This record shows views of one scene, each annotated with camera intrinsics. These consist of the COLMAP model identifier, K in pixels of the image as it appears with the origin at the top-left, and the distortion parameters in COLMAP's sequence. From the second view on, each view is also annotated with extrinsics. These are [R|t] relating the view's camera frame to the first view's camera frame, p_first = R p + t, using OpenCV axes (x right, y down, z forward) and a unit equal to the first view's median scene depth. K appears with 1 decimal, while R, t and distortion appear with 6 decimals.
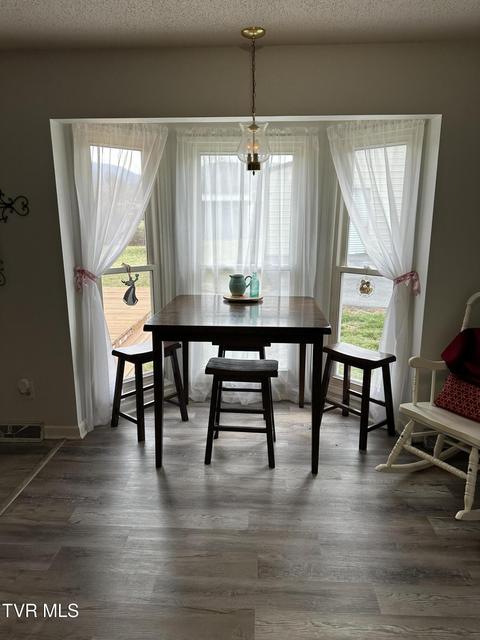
lens RADIAL K [[459.9, 0, 237.9], [0, 459.9, 321.1], [0, 0, 1]] dist [0.004686, -0.001320]
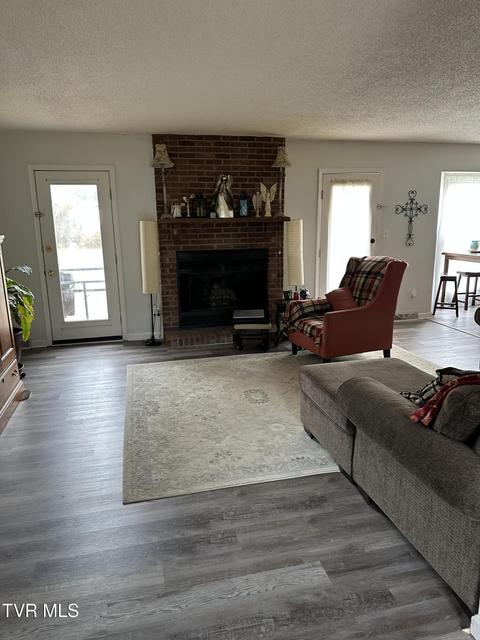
lens RADIAL K [[459.9, 0, 237.9], [0, 459.9, 321.1], [0, 0, 1]] dist [0.004686, -0.001320]
pose [[0.956628, -0.085972, 0.278337, -2.074629], [0.084043, 0.996283, 0.018876, 0.178662], [-0.278925, 0.005335, 0.960298, -0.917869]]
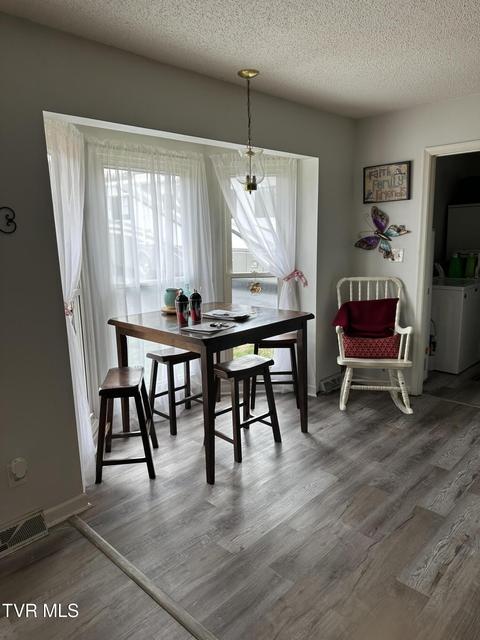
lens RADIAL K [[459.9, 0, 237.9], [0, 459.9, 321.1], [0, 0, 1]] dist [0.004686, -0.001320]
pose [[0.647497, -0.159992, 0.745084, -0.836550], [0.190315, 0.980682, 0.045193, -0.058500], [-0.737921, 0.112538, 0.665438, 0.270575]]
